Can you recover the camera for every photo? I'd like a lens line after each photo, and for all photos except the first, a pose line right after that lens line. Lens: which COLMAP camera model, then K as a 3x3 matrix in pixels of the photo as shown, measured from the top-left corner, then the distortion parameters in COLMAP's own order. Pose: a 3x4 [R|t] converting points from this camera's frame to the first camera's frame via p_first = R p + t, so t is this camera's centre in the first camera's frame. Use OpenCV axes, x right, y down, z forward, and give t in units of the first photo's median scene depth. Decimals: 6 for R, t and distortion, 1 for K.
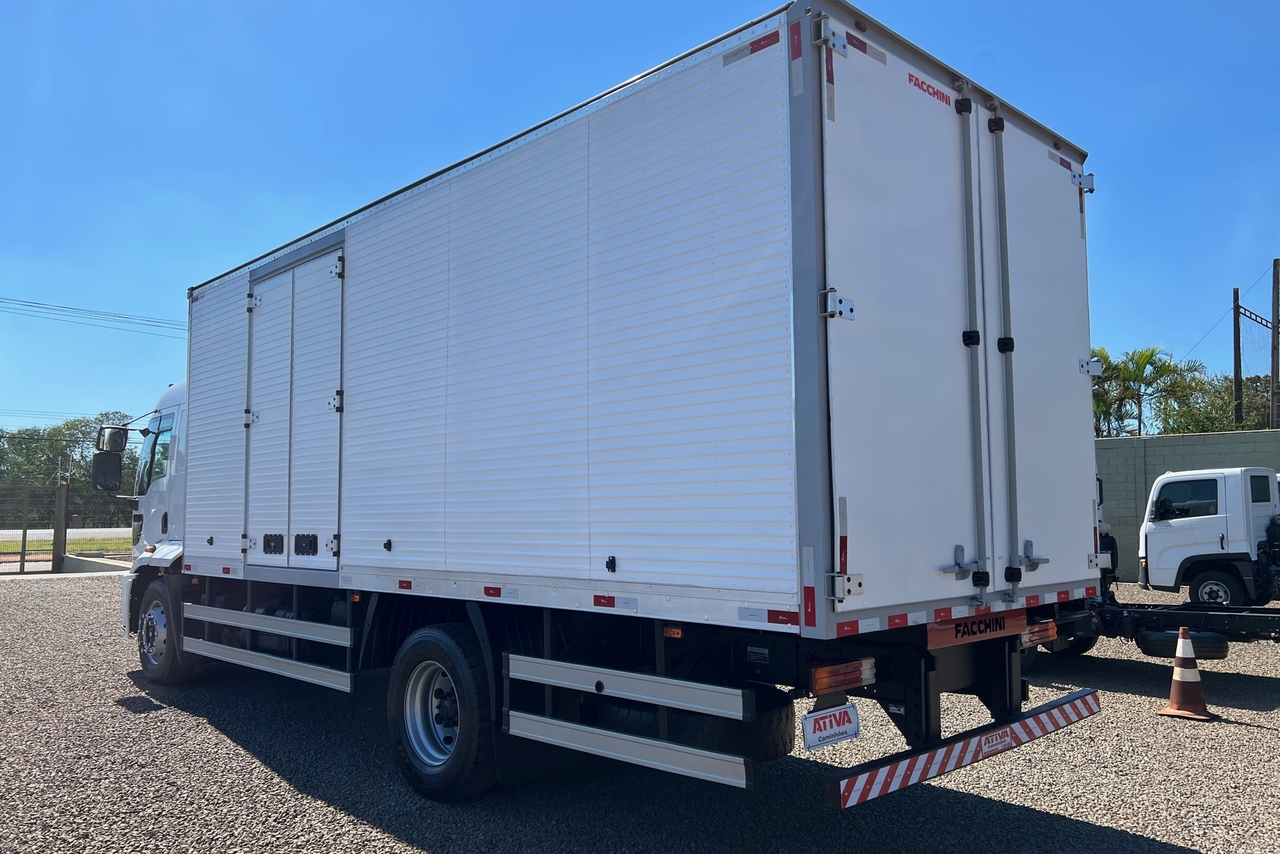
lens RADIAL K [[967.6, 0, 648.7], [0, 967.6, 443.4], [0, 0, 1]] dist [0.180921, -0.532171]
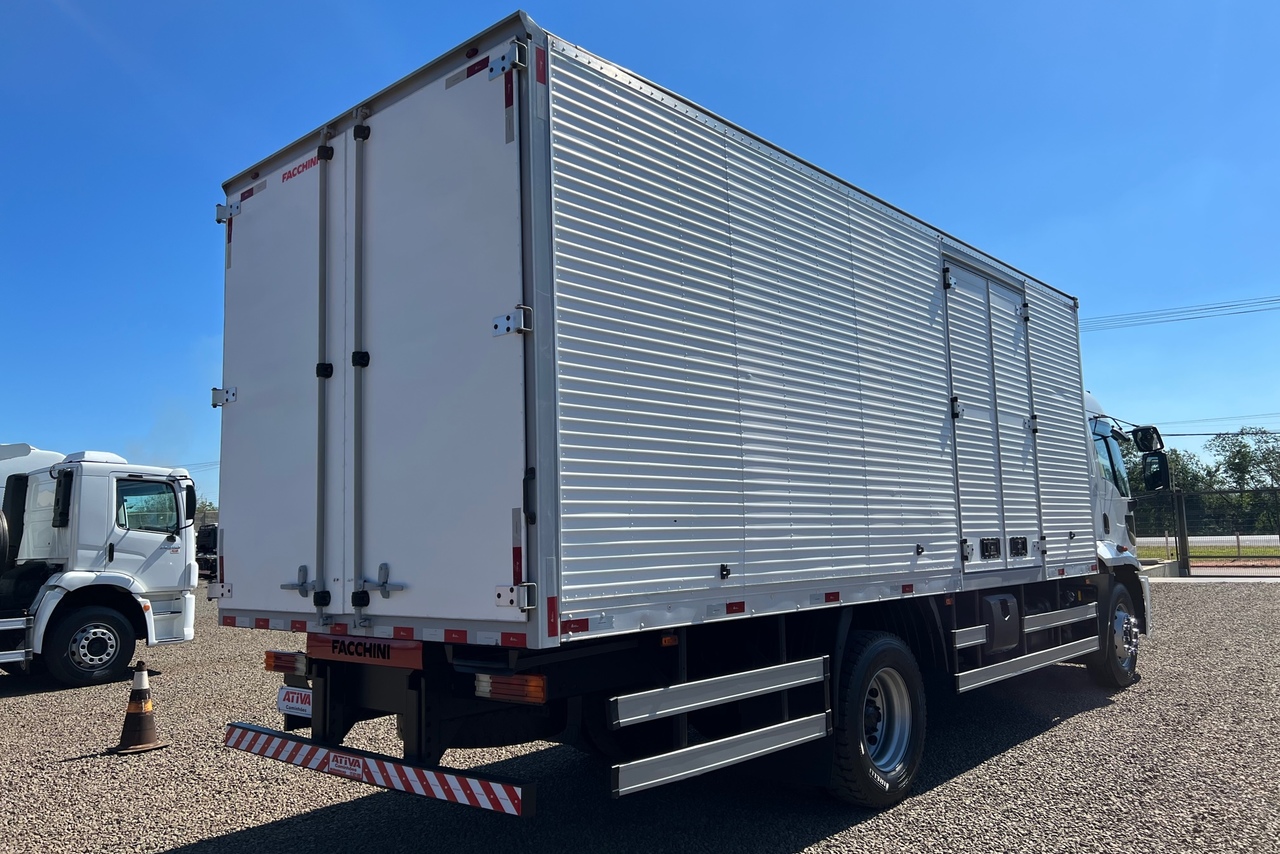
lens RADIAL K [[967.6, 0, 648.7], [0, 967.6, 443.4], [0, 0, 1]] dist [0.180921, -0.532171]
pose [[0.066464, -0.095272, -0.993230, 1.437406], [0.097763, 0.991263, -0.088542, 0.101987], [0.992988, -0.091216, 0.075197, 1.299575]]
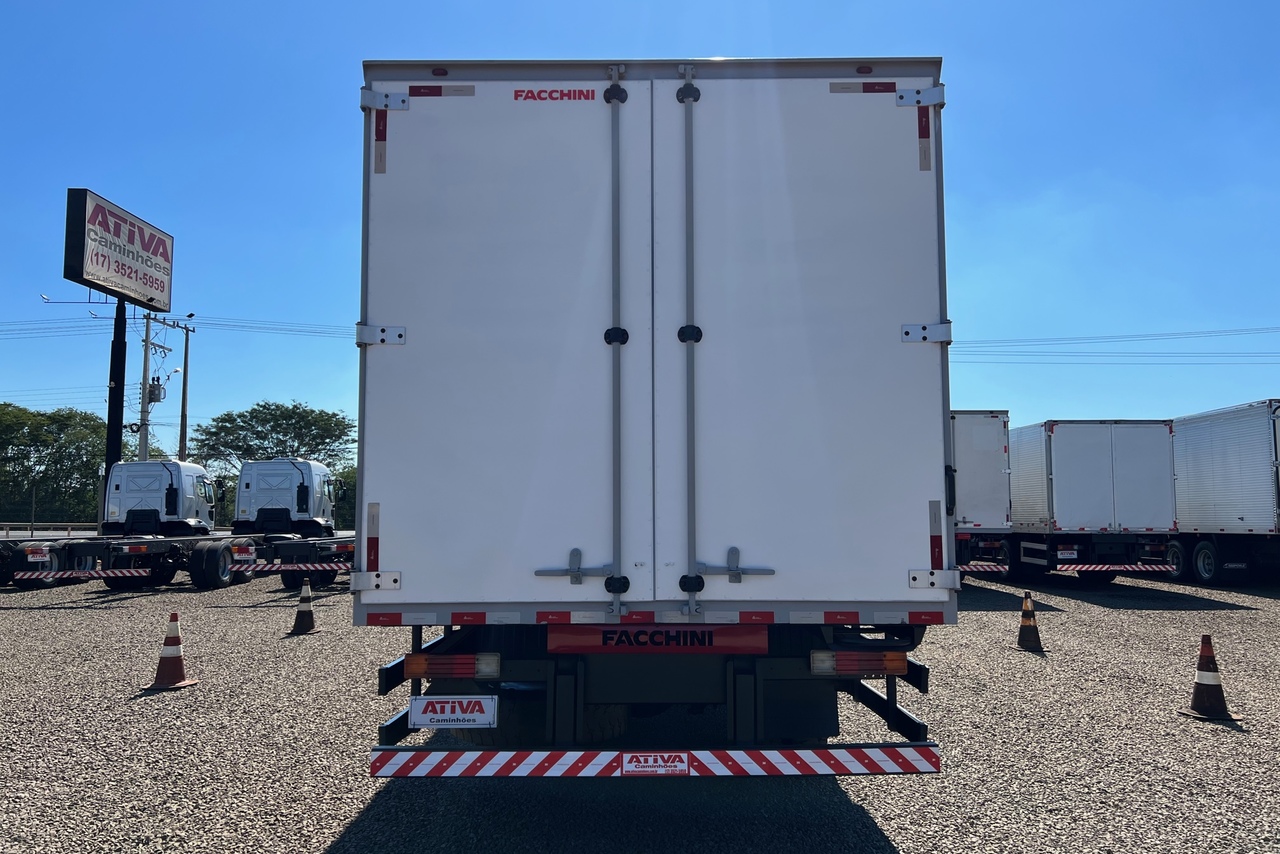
lens RADIAL K [[967.6, 0, 648.7], [0, 967.6, 443.4], [0, 0, 1]] dist [0.180921, -0.532171]
pose [[0.710833, -0.052730, -0.701382, 1.048003], [0.047854, 0.998501, -0.026568, 0.026612], [0.701731, -0.014679, 0.712291, 0.350850]]
